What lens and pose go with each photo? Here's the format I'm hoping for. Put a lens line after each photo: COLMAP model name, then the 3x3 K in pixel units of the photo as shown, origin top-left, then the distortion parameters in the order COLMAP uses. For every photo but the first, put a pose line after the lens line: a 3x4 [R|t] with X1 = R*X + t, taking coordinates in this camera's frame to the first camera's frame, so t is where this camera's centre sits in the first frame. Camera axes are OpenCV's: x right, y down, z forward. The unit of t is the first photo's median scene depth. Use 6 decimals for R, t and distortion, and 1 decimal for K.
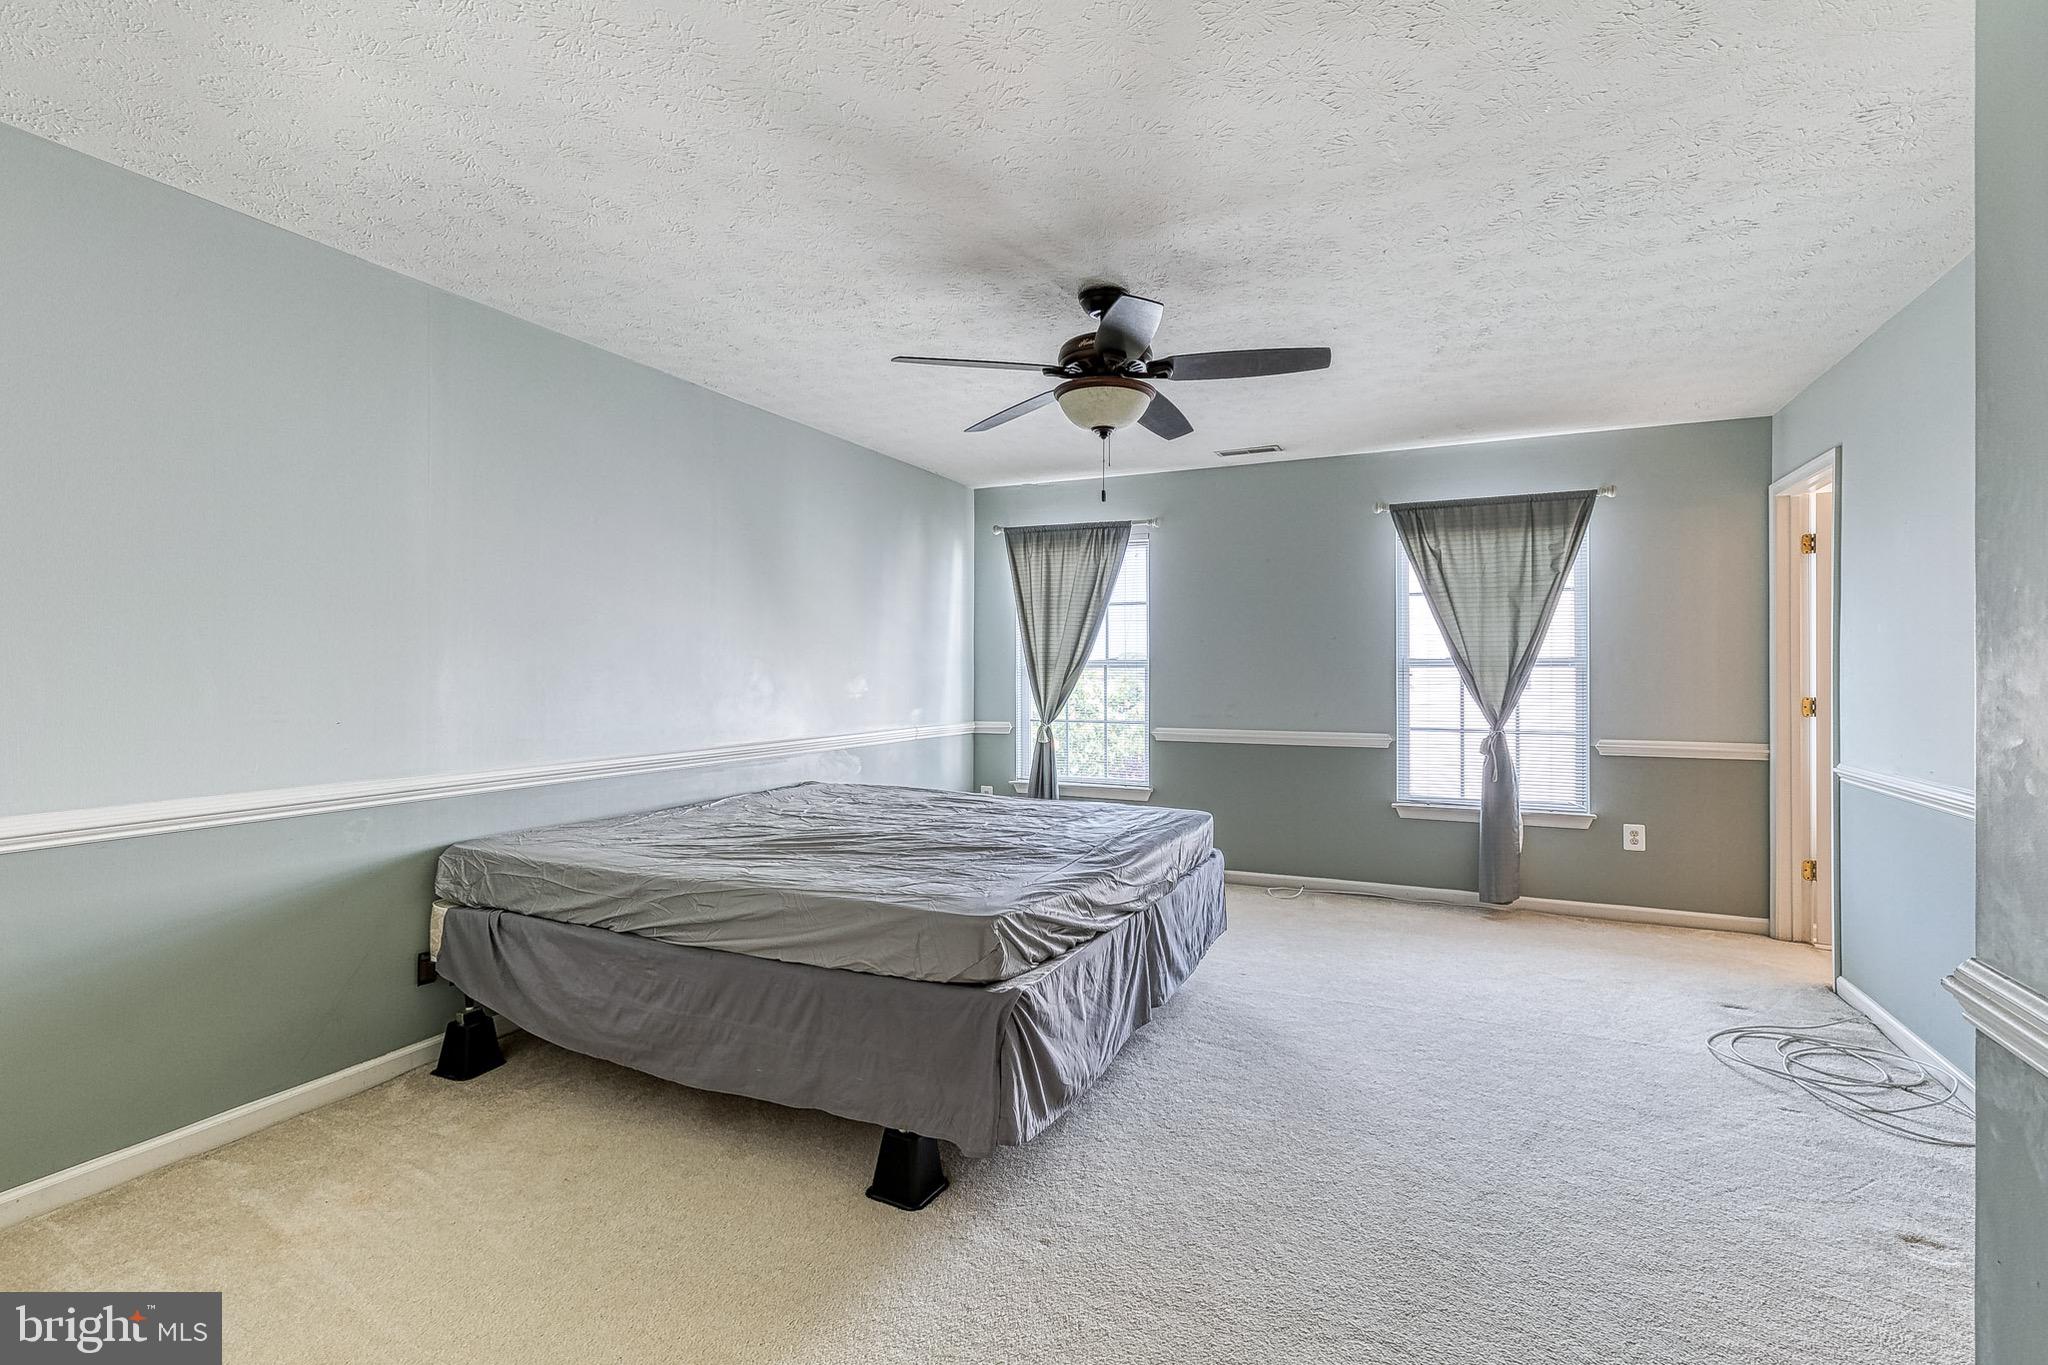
lens RADIAL K [[936.6, 0, 1035.5], [0, 936.6, 688.2], [0, 0, 1]] dist [0.002873, 0.000352]
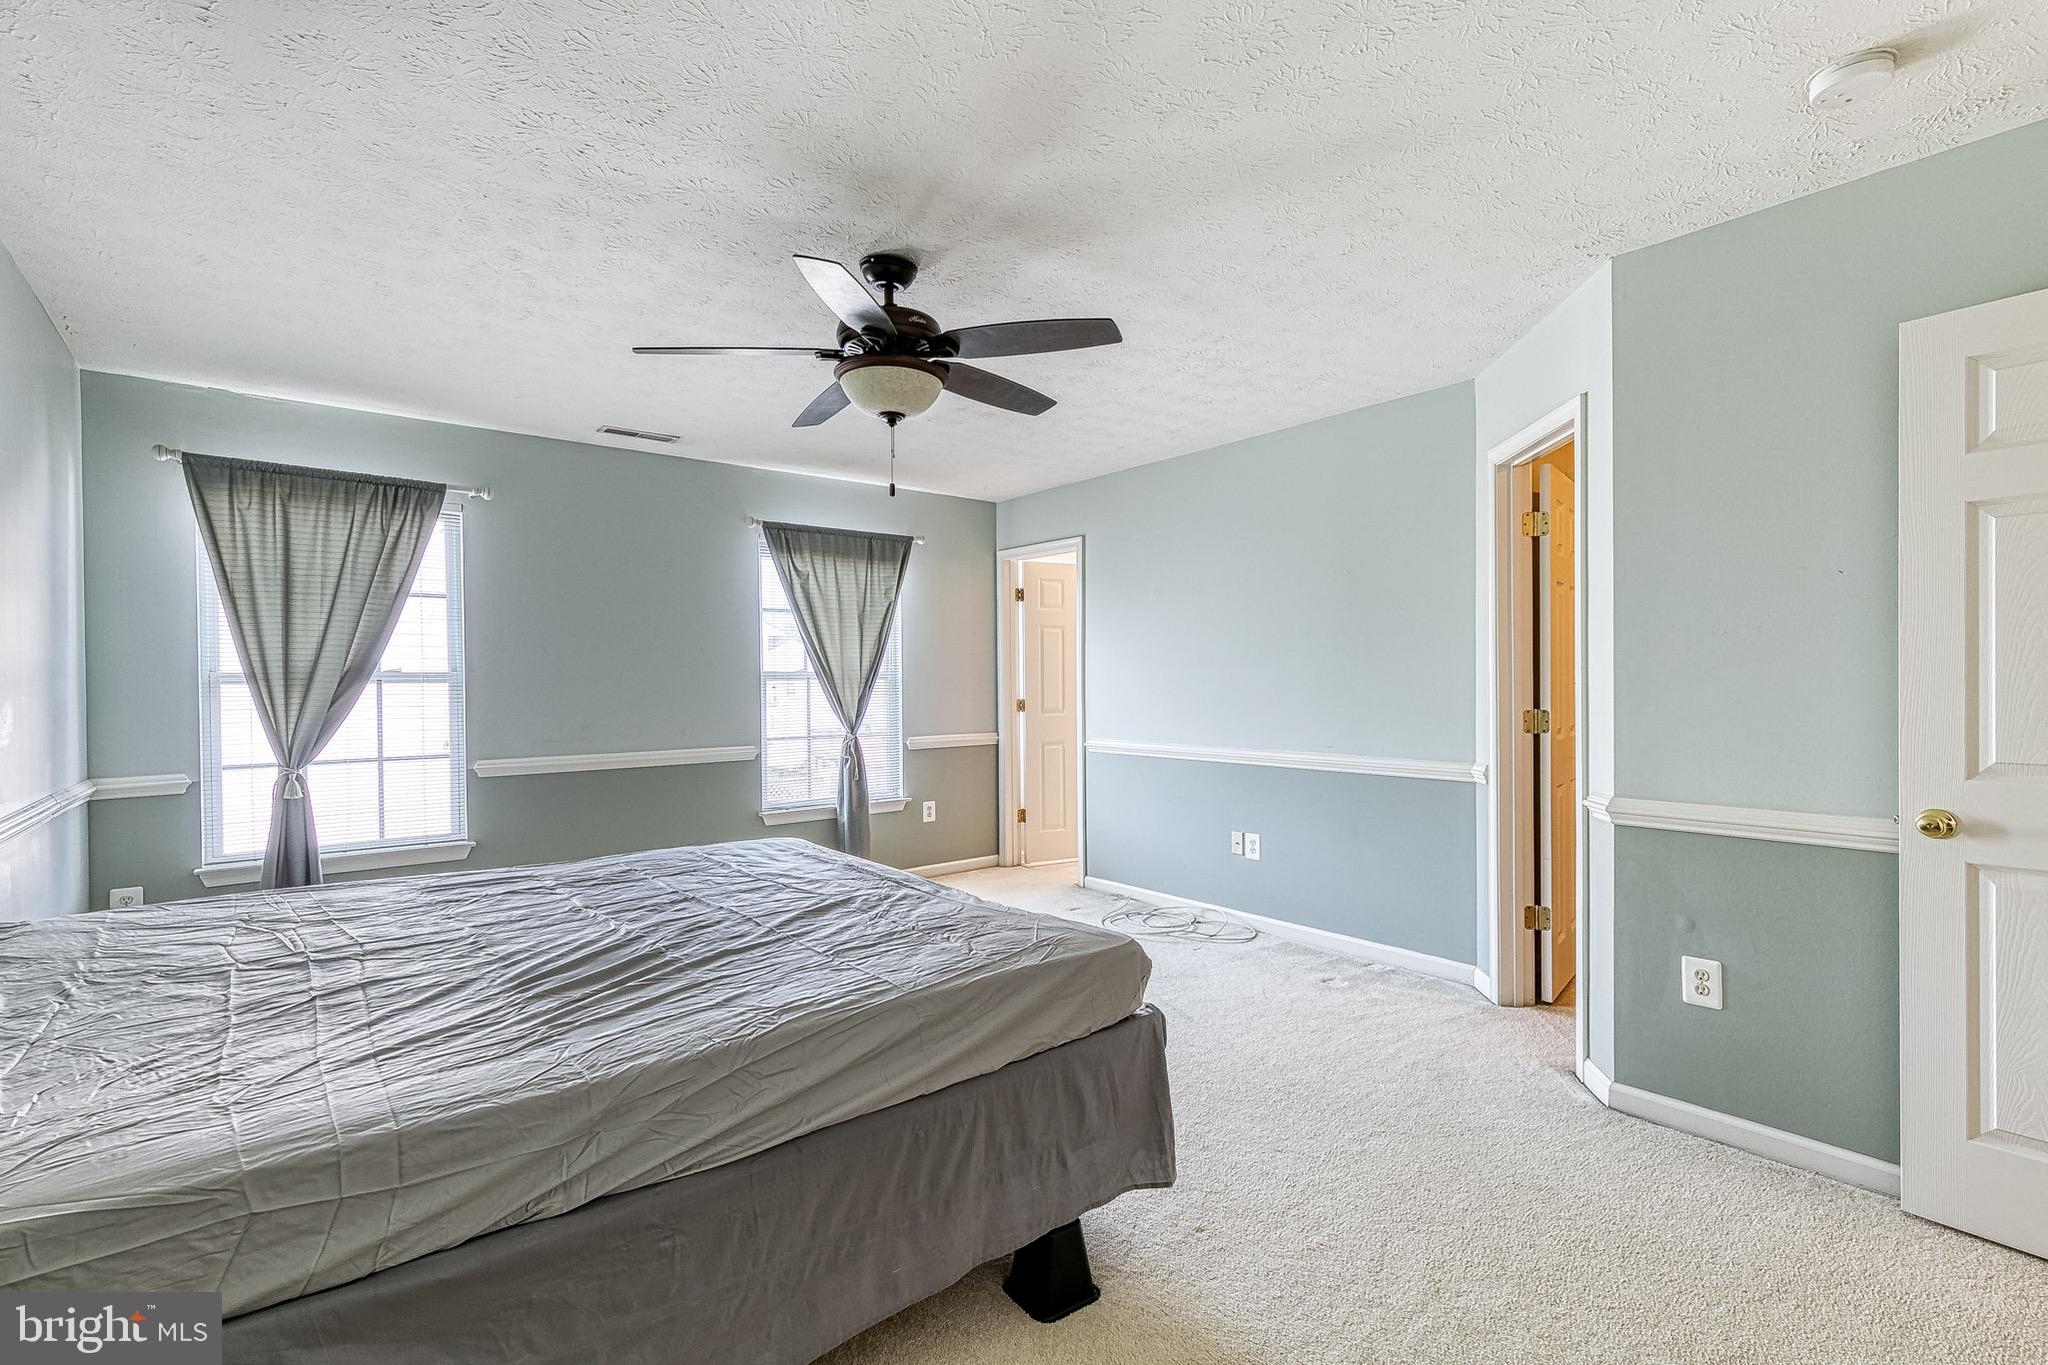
lens RADIAL K [[925.1, 0, 1045.6], [0, 925.1, 688.9], [0, 0, 1]] dist [0.008507, -0.000183]
pose [[0.425506, -0.011999, 0.904876, -0.415474], [0.029699, 0.999559, -0.000711, -0.002862], [-0.904468, 0.027177, 0.425674, 0.299938]]
